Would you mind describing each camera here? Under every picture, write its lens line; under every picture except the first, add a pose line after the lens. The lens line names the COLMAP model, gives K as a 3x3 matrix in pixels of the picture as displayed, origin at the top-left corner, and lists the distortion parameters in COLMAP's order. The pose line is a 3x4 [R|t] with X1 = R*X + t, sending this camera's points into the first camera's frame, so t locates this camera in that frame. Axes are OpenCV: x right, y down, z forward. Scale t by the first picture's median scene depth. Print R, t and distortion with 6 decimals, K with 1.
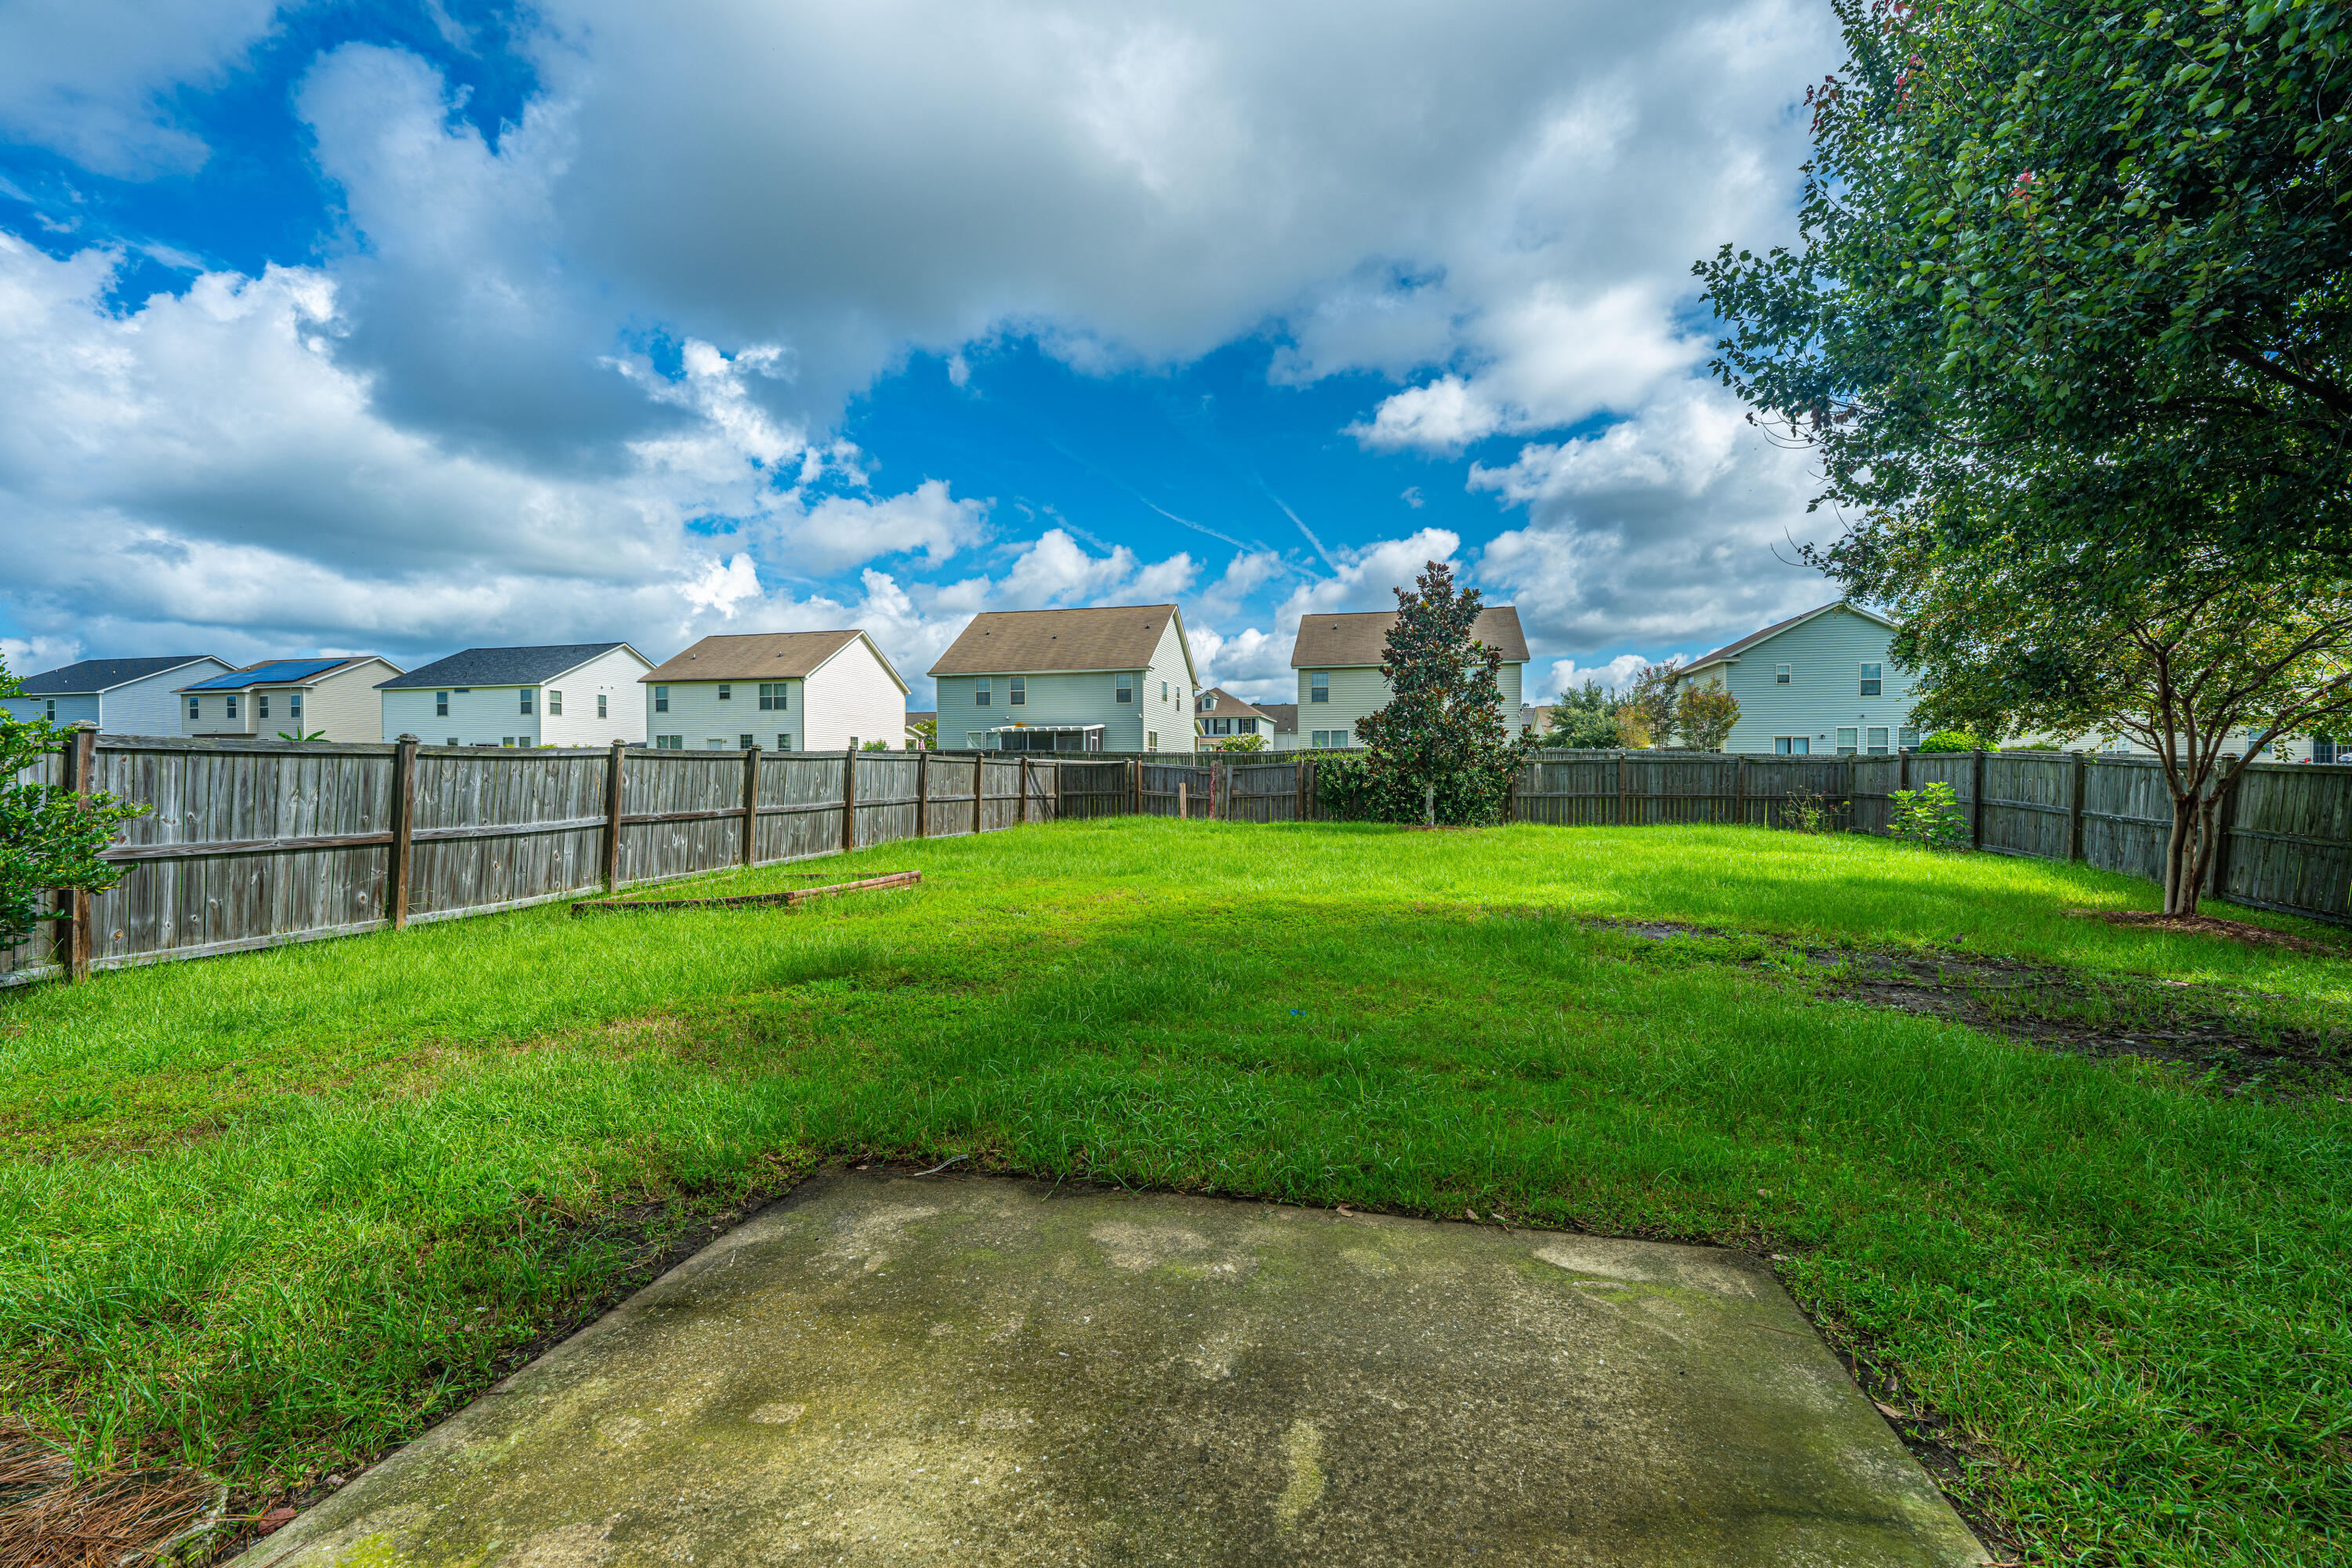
lens RADIAL K [[1012.8, 0, 1174.9], [0, 1012.8, 763.8], [0, 0, 1]] dist [0.000327, -0.000764]
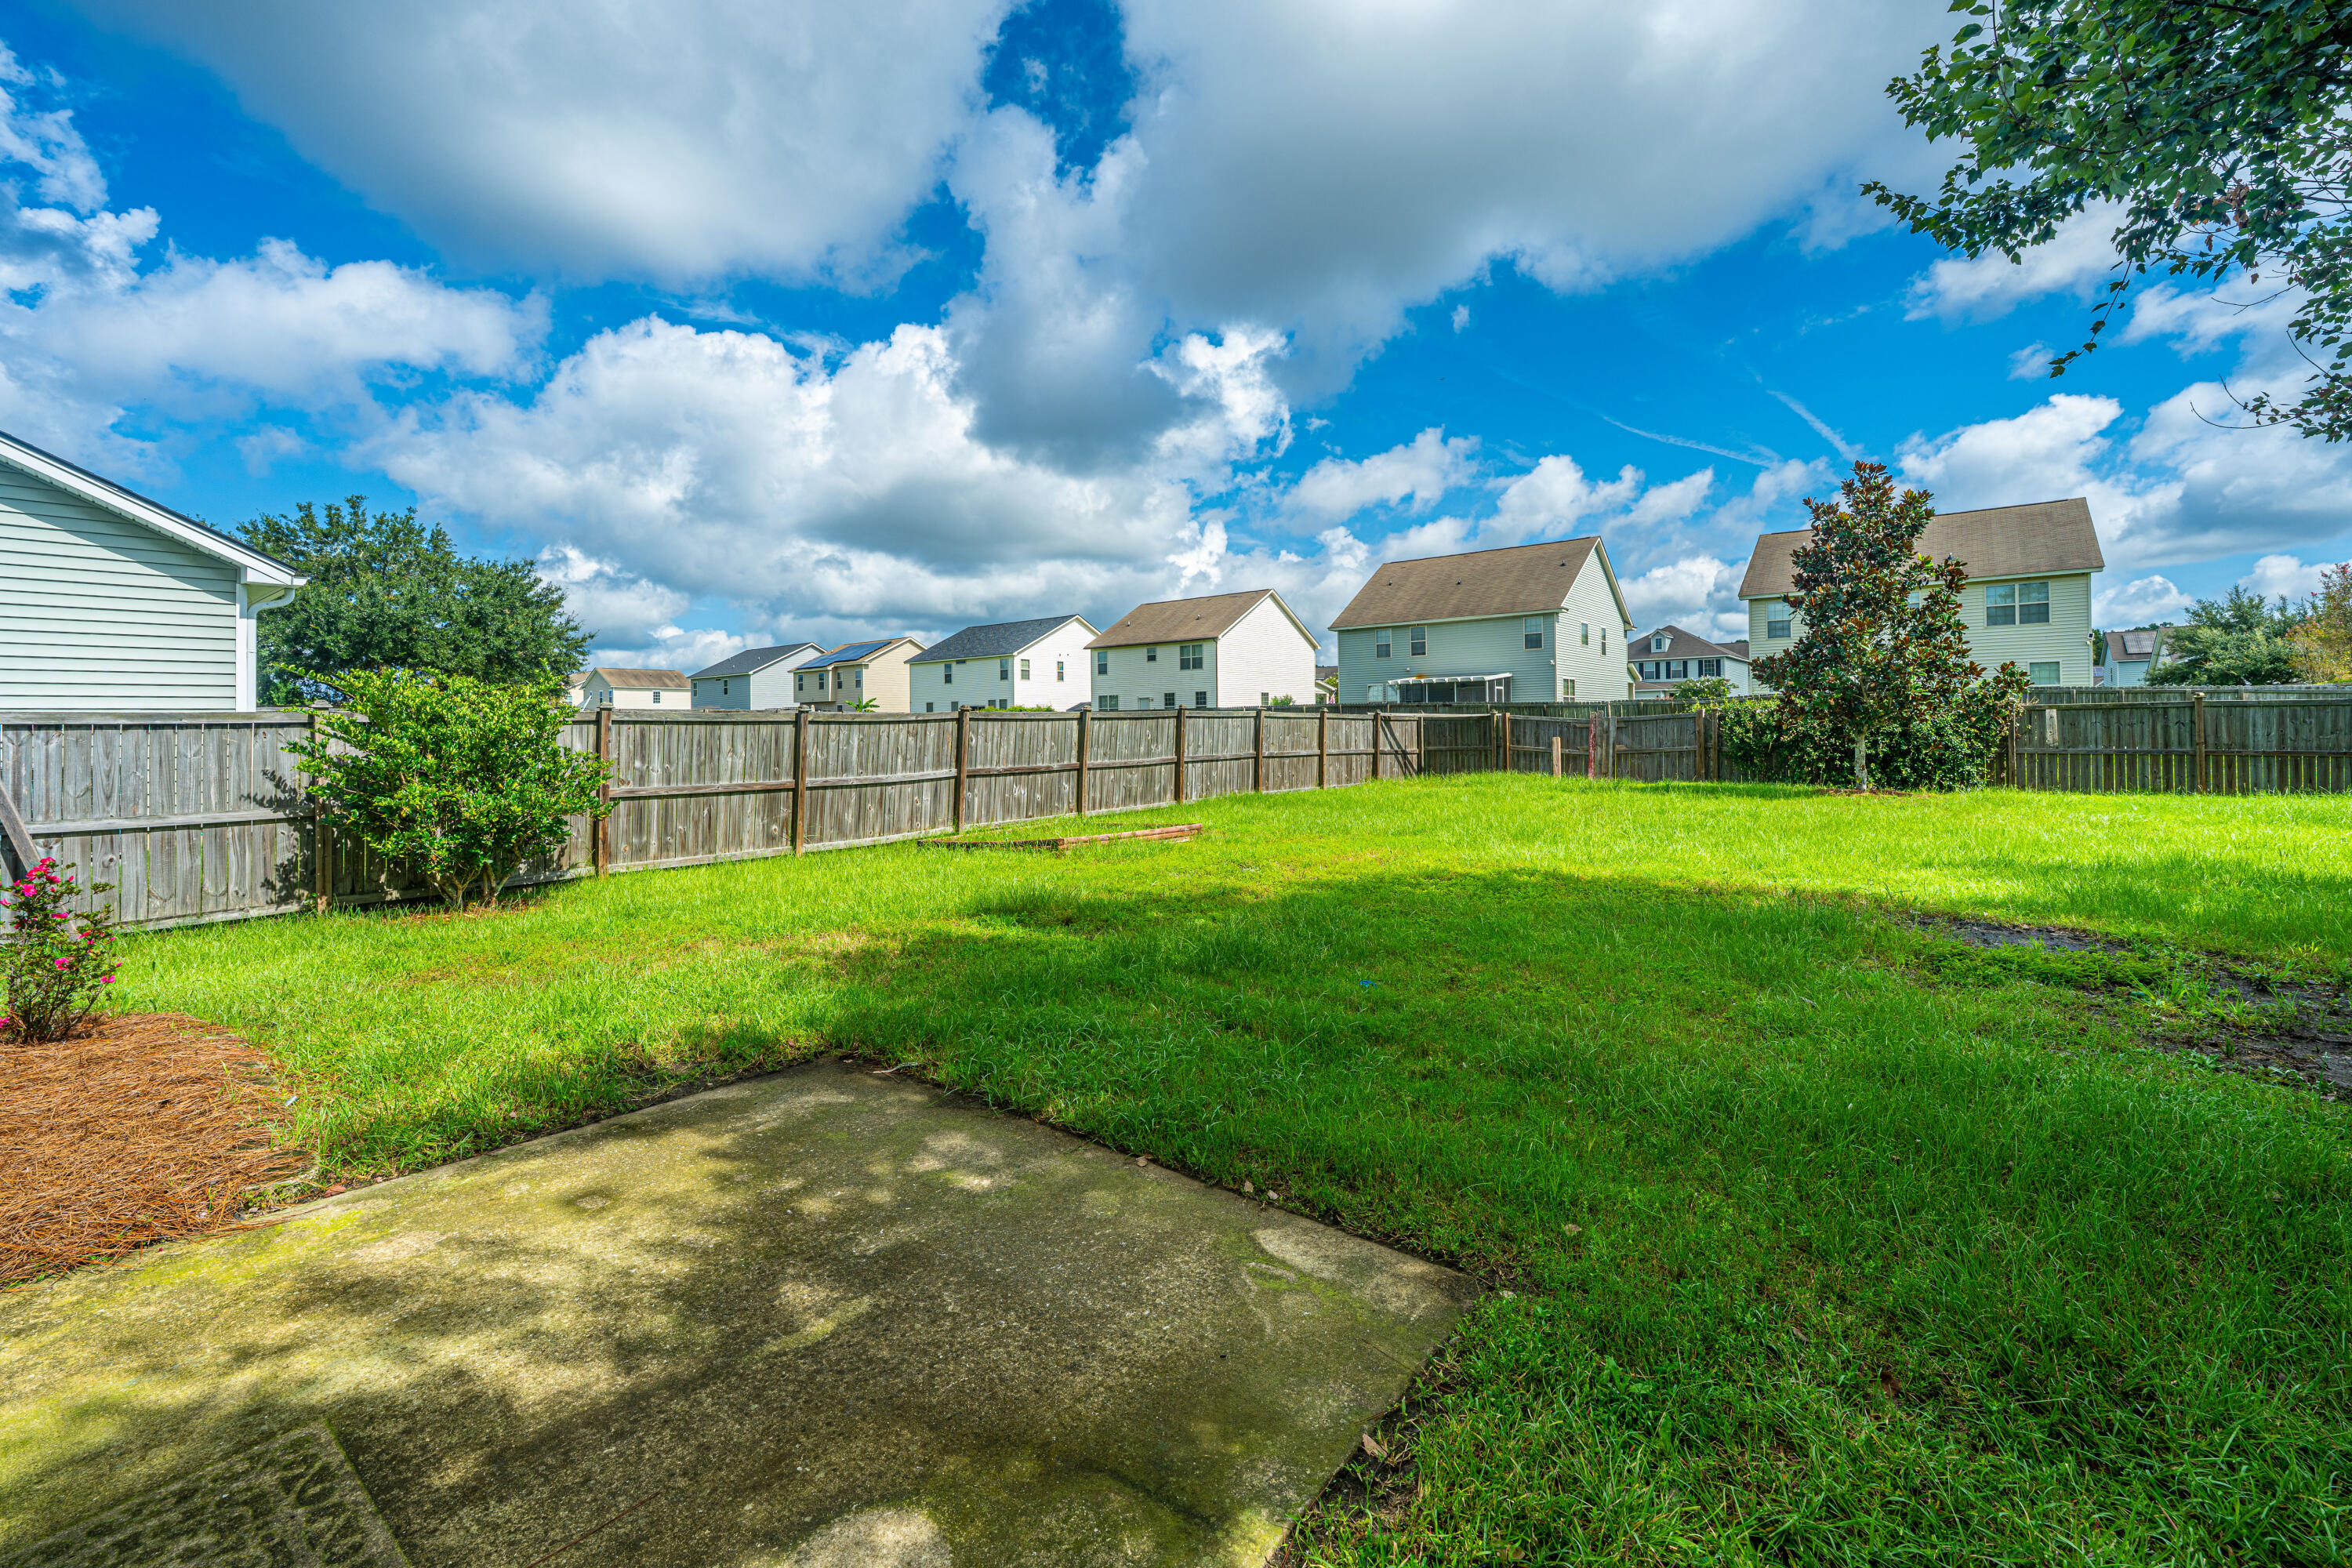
lens RADIAL K [[1044.2, 0, 1168.5], [0, 1044.2, 688.1], [0, 0, 1]] dist [-0.001867, -0.000355]
pose [[0.887523, -0.025696, -0.460047, 0.145504], [0.014064, 0.999489, -0.028693, -0.003326], [0.460549, 0.018996, 0.887431, 0.009332]]
